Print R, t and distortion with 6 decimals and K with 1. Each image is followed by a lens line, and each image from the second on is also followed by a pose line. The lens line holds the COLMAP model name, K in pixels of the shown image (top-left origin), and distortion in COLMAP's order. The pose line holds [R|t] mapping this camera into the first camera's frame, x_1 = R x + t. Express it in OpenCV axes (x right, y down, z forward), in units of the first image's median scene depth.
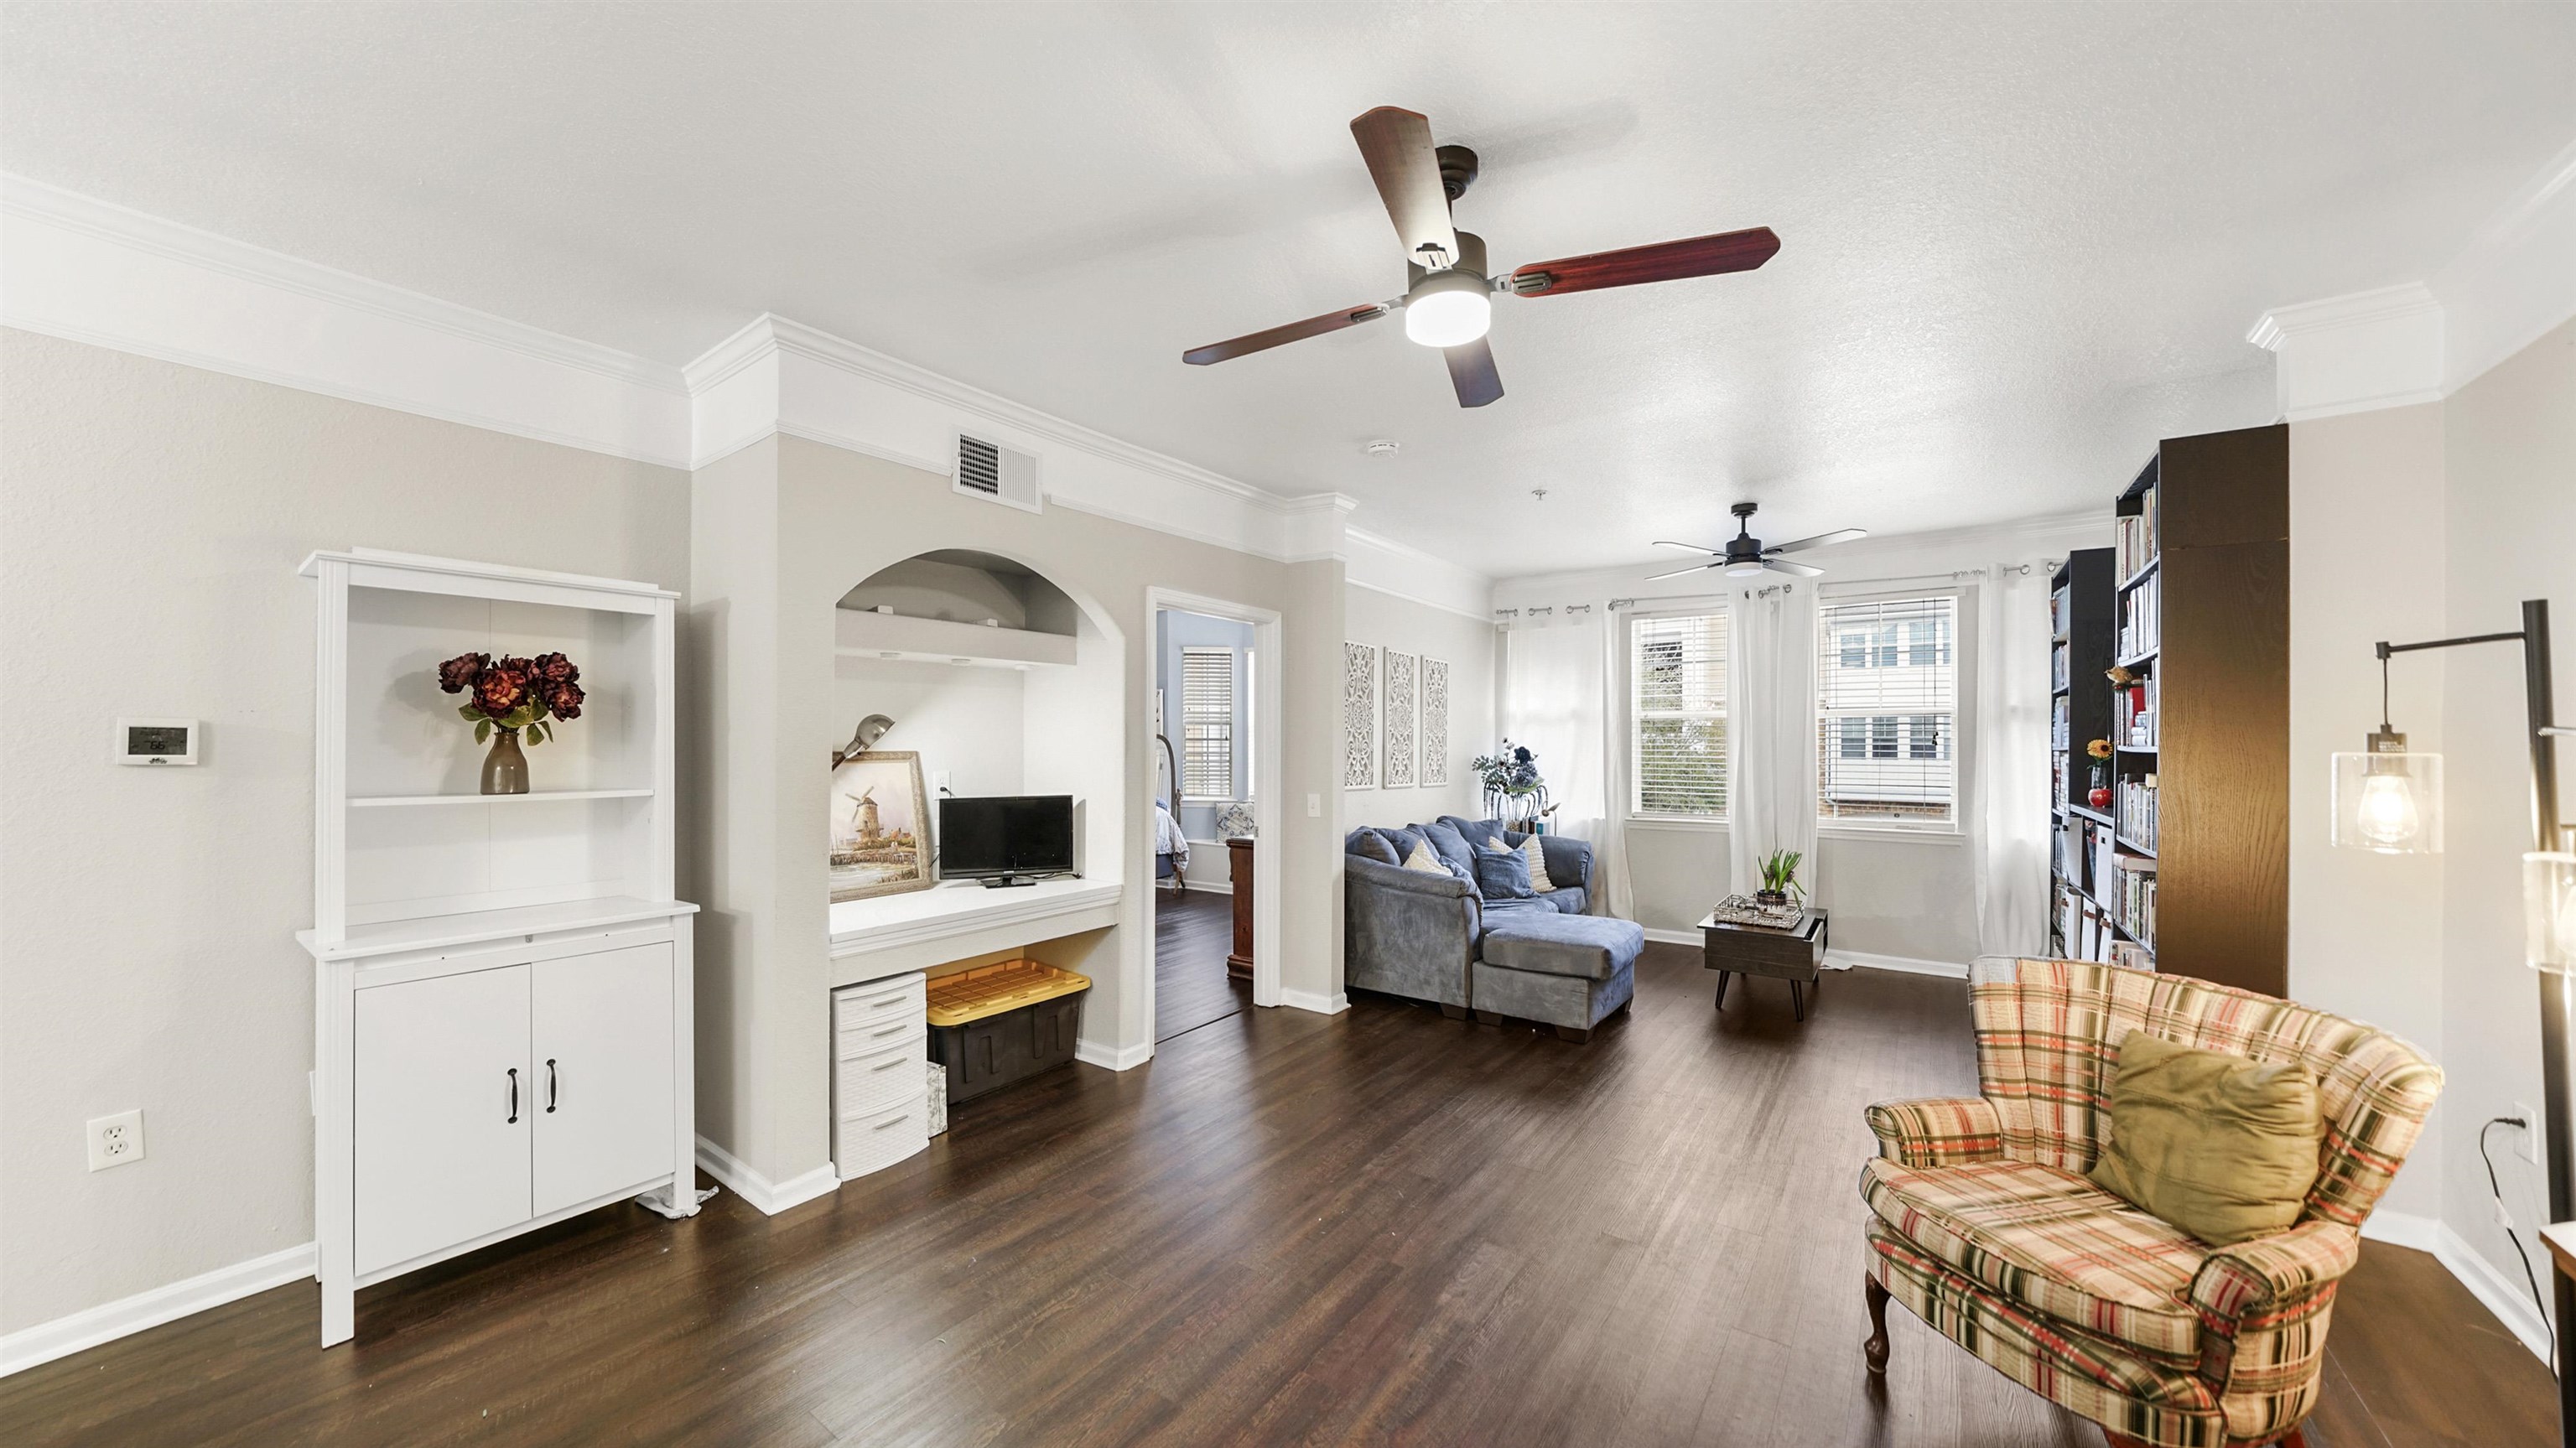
lens RADIAL K [[899.1, 0, 1265.2], [0, 899.1, 732.3], [0, 0, 1]] dist [-0.008707, 0.000550]
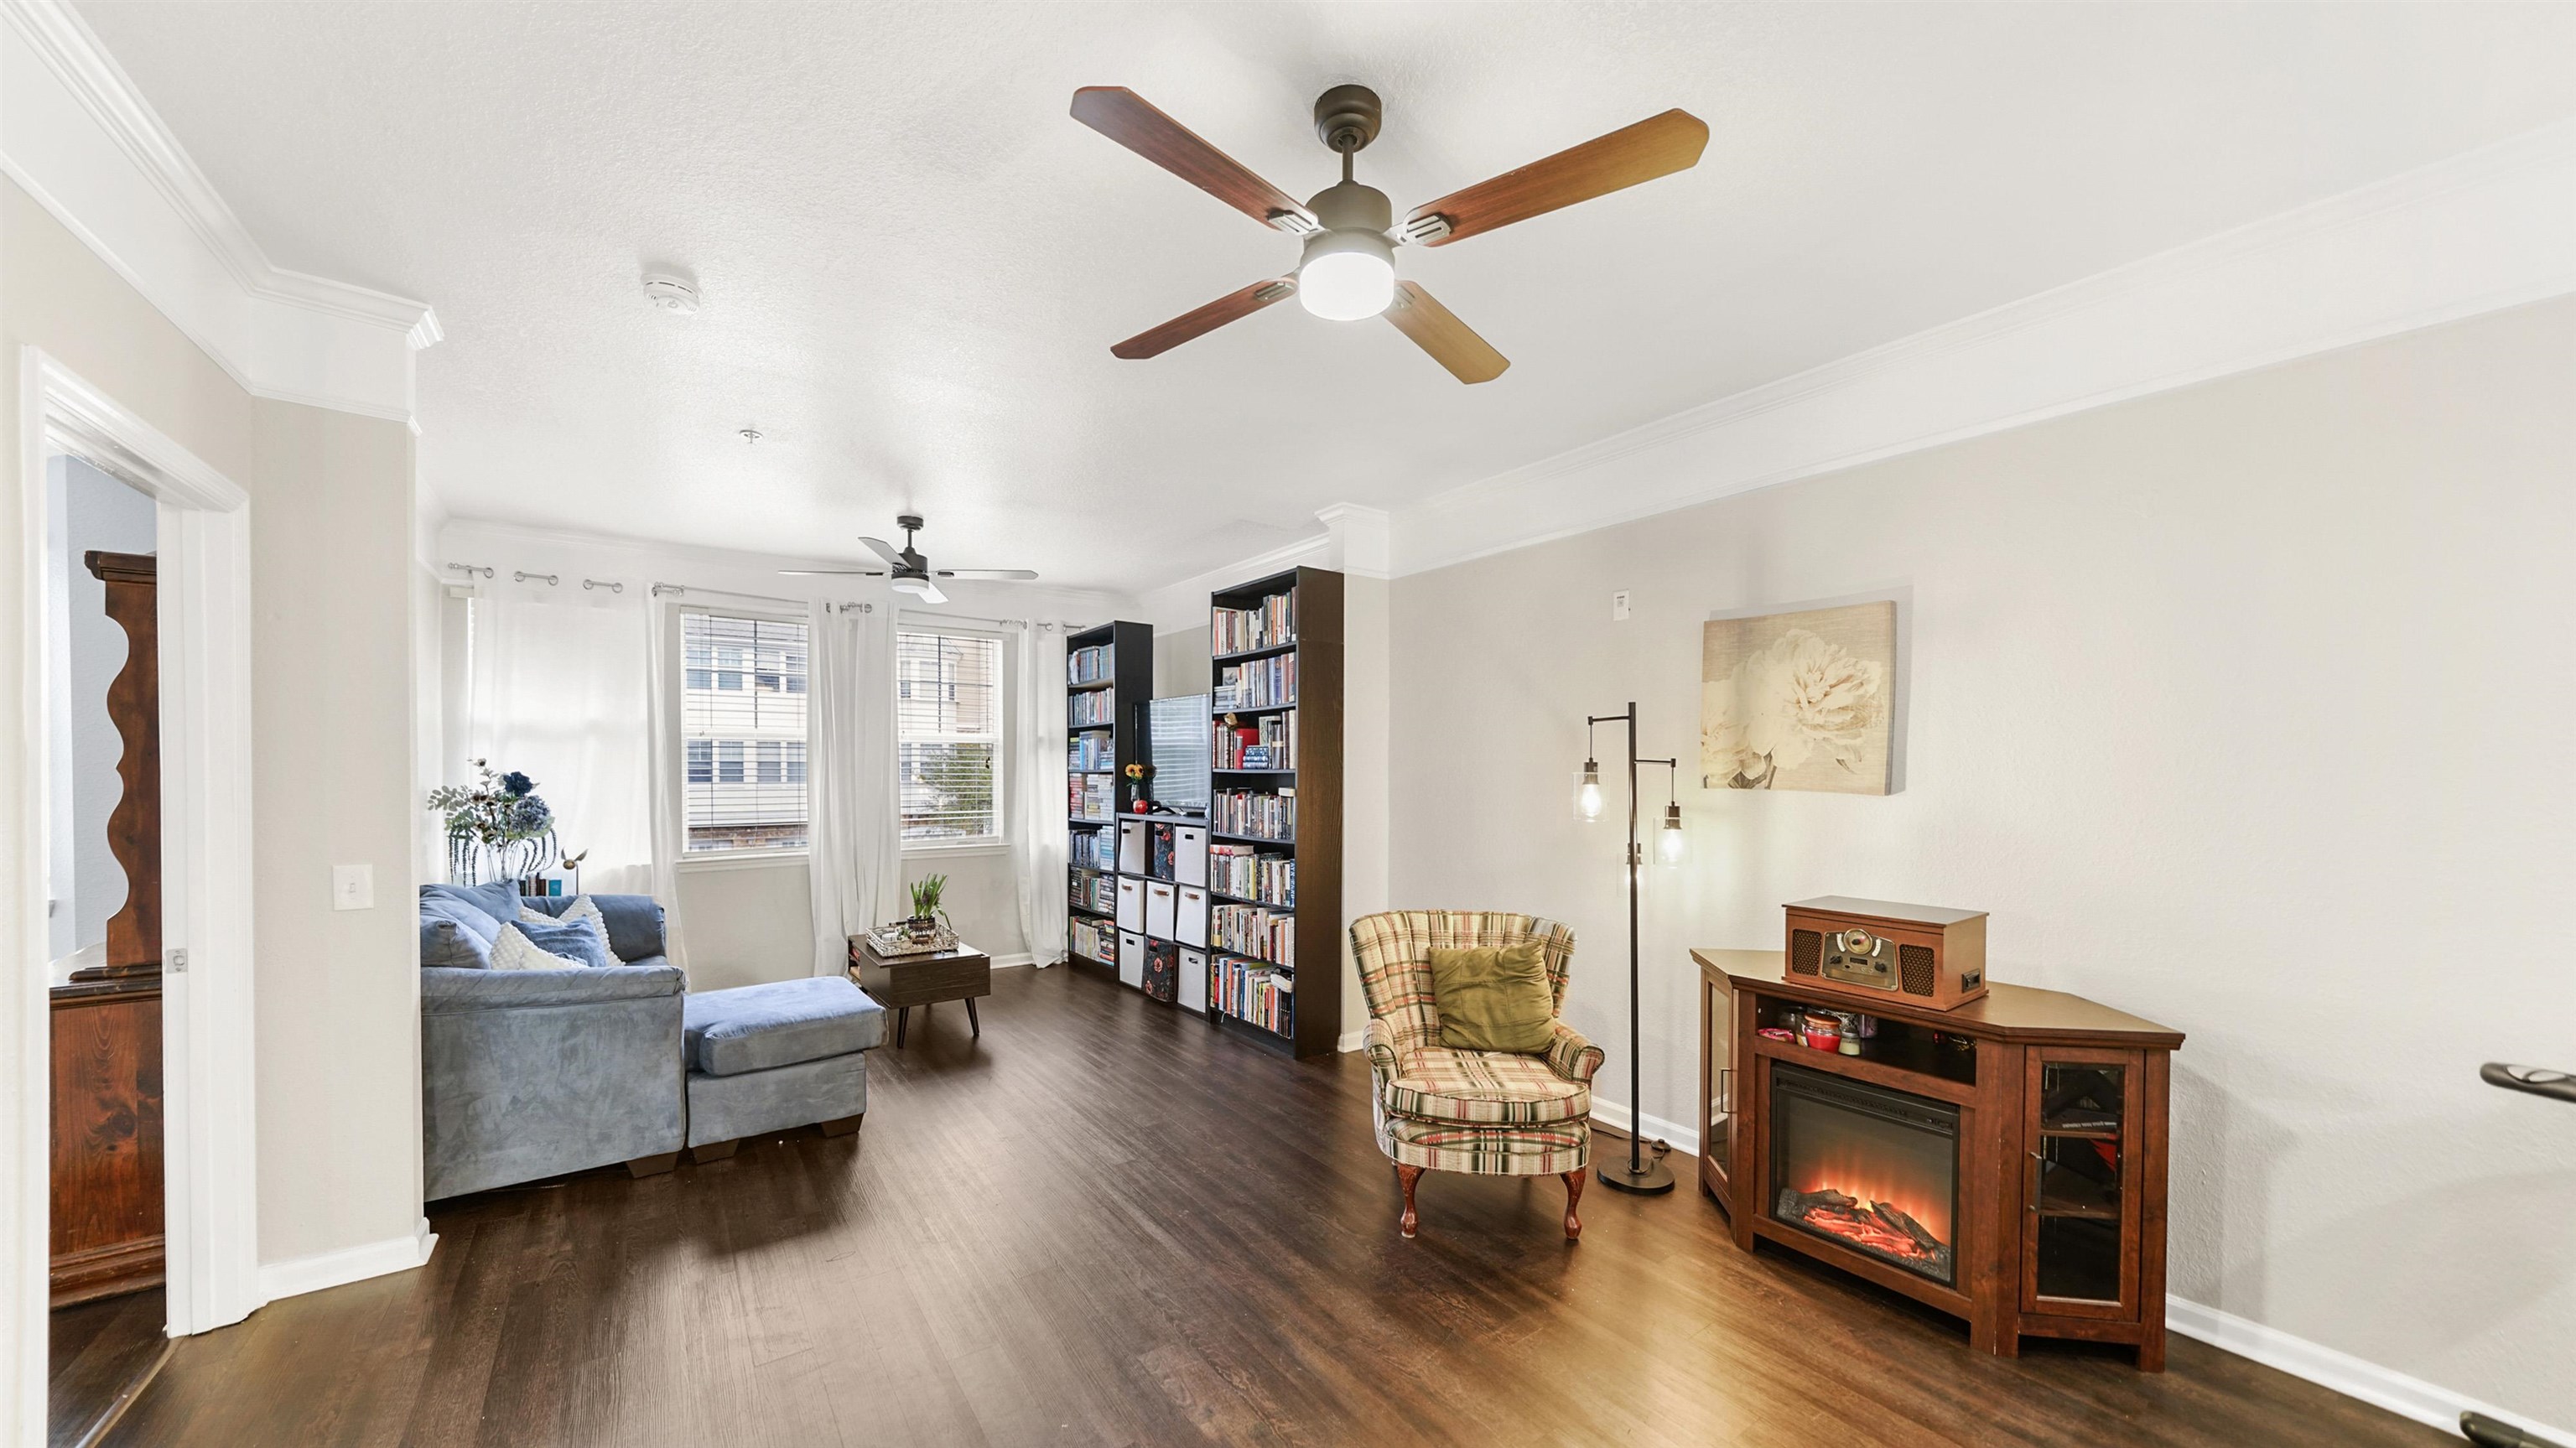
lens RADIAL K [[899.1, 0, 1310.7], [0, 899.1, 778.4], [0, 0, 1]] dist [-0.008707, 0.000550]
pose [[0.295496, -0.011560, 0.955274, -0.278952], [-0.012312, 0.999798, 0.015908, 0.004306], [-0.955265, -0.016462, 0.295294, 0.332527]]
